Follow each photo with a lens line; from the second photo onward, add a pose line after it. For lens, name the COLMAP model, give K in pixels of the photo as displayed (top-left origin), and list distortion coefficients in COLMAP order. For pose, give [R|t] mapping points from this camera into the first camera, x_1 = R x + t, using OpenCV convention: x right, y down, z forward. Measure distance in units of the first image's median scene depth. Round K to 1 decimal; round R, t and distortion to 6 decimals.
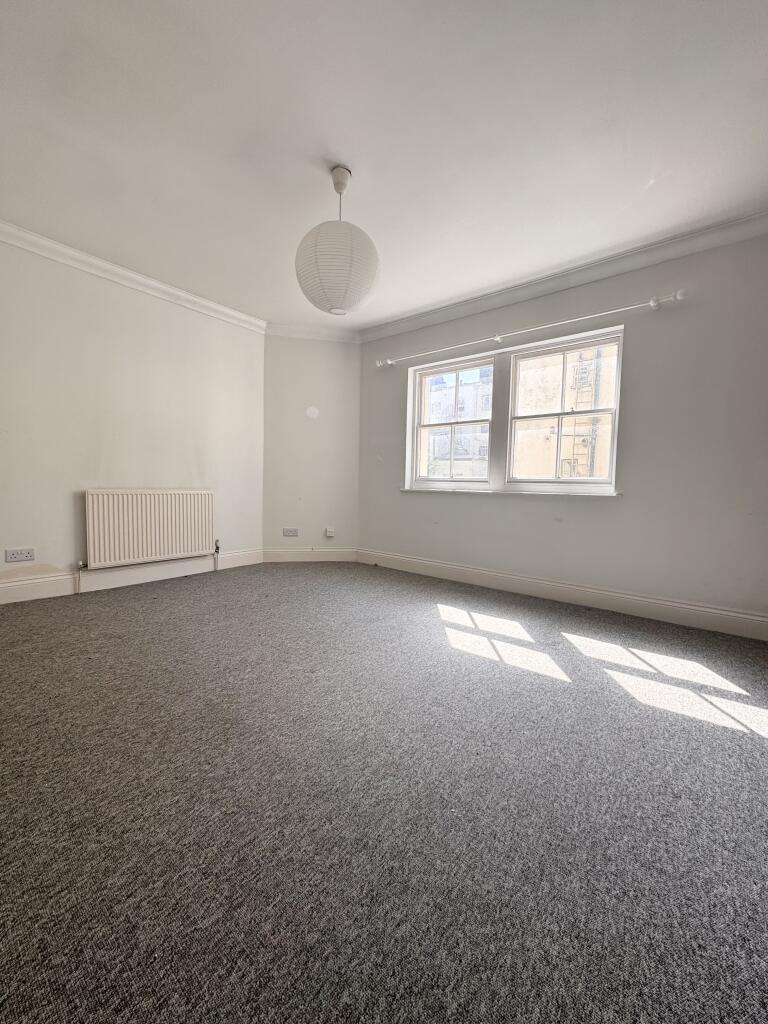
lens RADIAL K [[404.9, 0, 384.6], [0, 404.9, 513.0], [0, 0, 1]] dist [-0.000068, 0.000461]
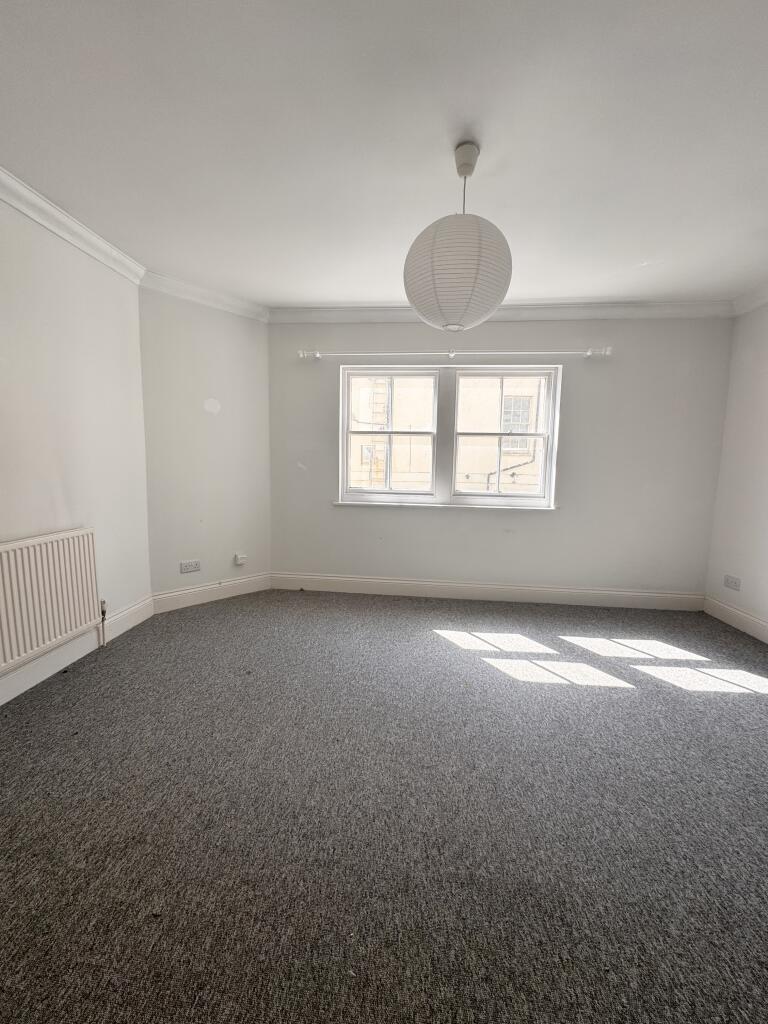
lens RADIAL K [[404.9, 0, 383.6], [0, 404.9, 512.8], [0, 0, 1]] dist [-0.000068, 0.000461]
pose [[0.831803, -0.074458, 0.550055, -0.441894], [0.038773, 0.996336, 0.076235, -0.123555], [-0.553716, -0.042085, 0.831642, 0.244864]]
